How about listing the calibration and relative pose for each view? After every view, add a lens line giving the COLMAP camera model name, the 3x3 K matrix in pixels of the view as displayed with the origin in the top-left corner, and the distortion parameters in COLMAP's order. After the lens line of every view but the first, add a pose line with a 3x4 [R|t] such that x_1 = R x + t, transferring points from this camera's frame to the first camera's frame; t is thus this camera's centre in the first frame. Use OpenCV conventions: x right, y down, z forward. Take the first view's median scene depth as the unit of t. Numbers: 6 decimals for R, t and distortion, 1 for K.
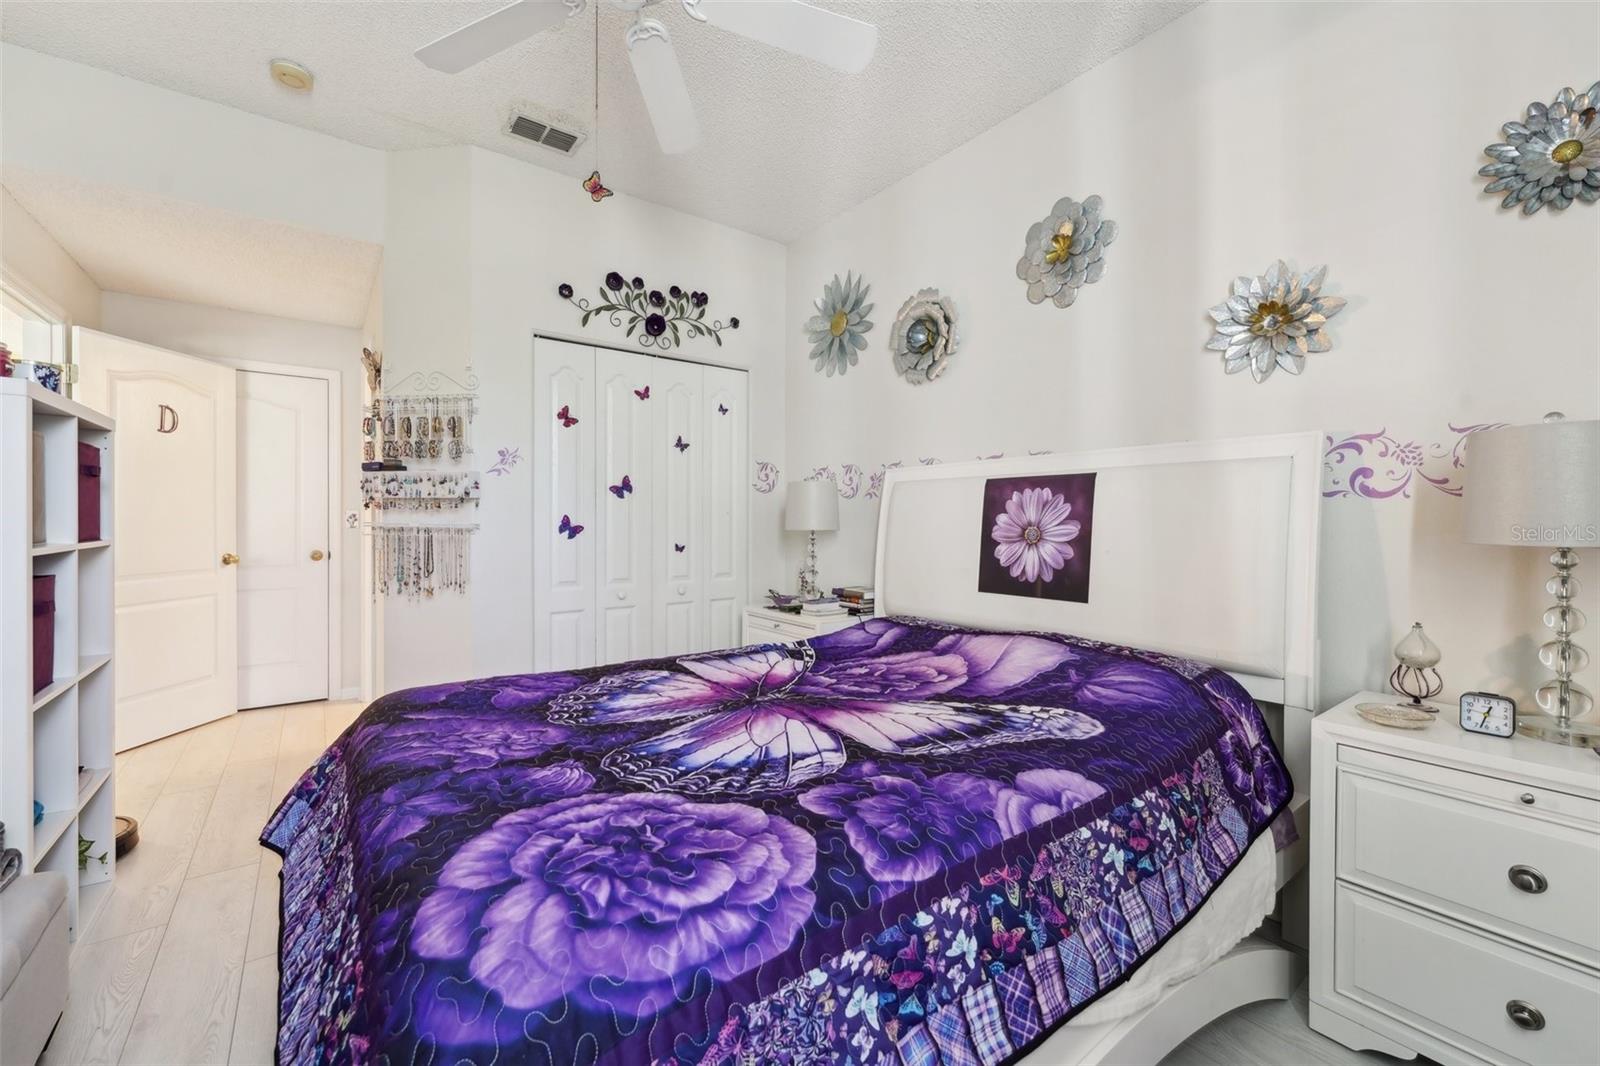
lens RADIAL K [[636.9, 0, 802.1], [0, 636.9, 539.8], [0, 0, 1]] dist [-0.003451, -0.000010]
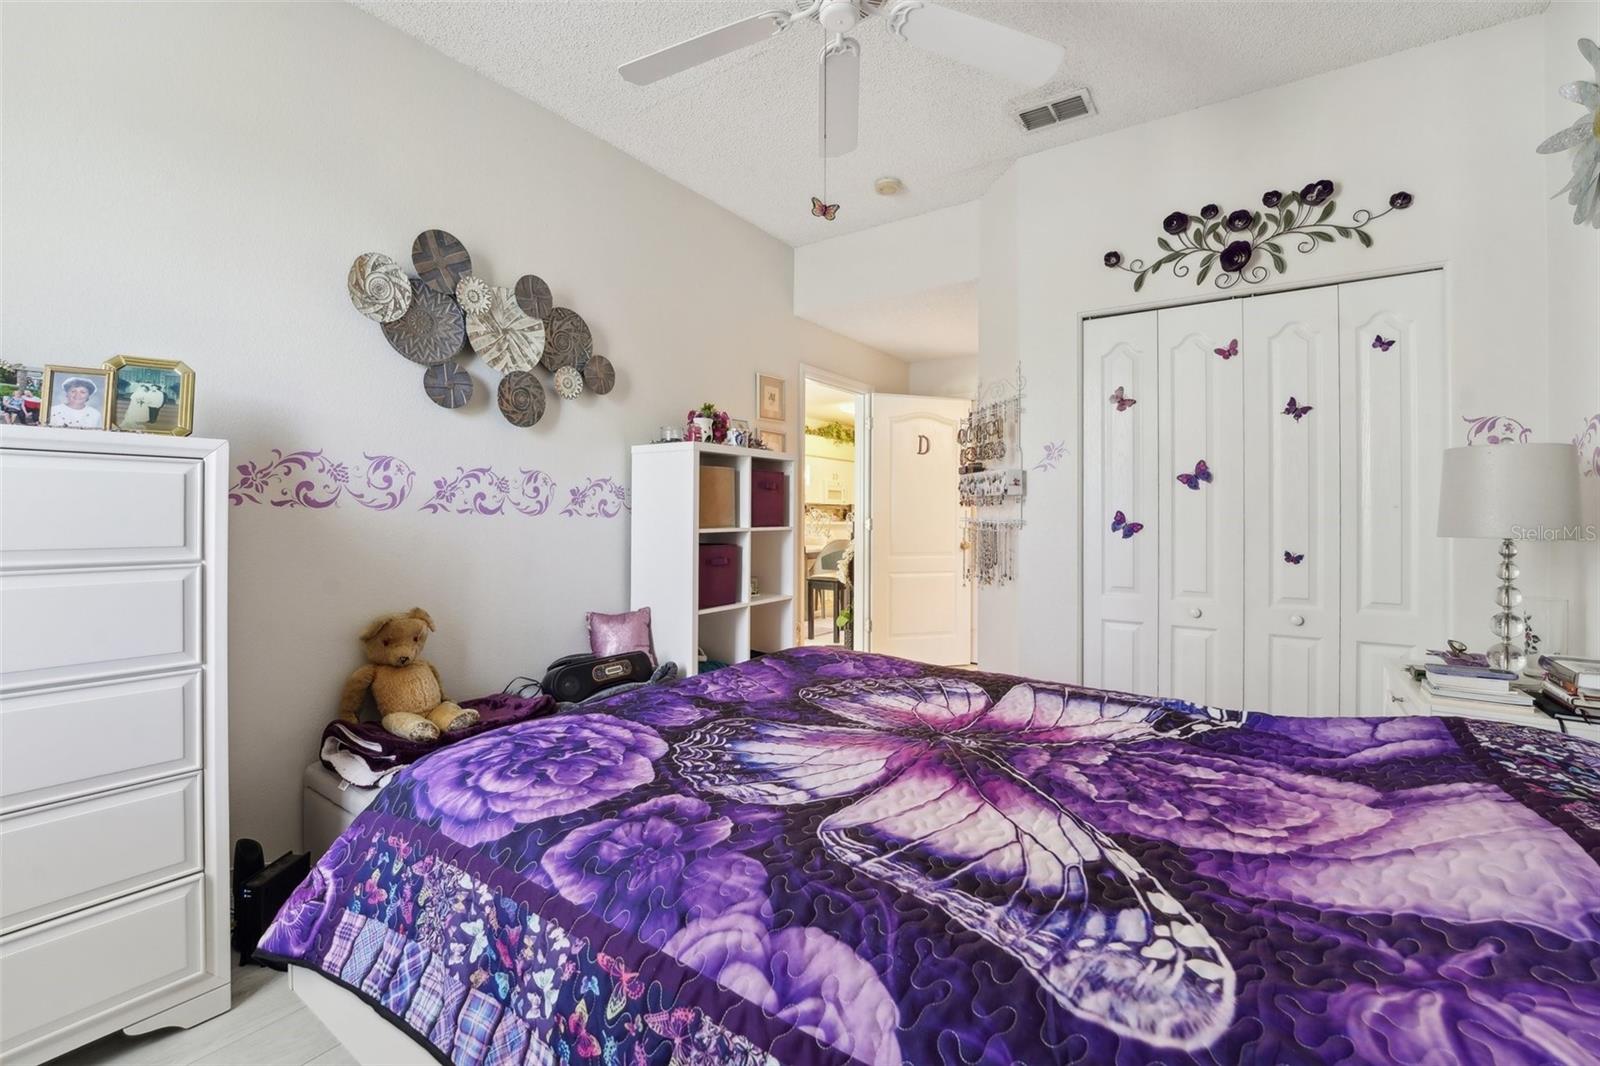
lens RADIAL K [[664.8, 0, 800.8], [0, 664.8, 524.1], [0, 0, 1]] dist [-0.027662, 0.000047]
pose [[0.317989, 0.014354, -0.947986, 0.687927], [-0.034987, 0.999382, 0.003396, -0.016296], [0.947449, 0.032088, 0.318294, 0.572442]]
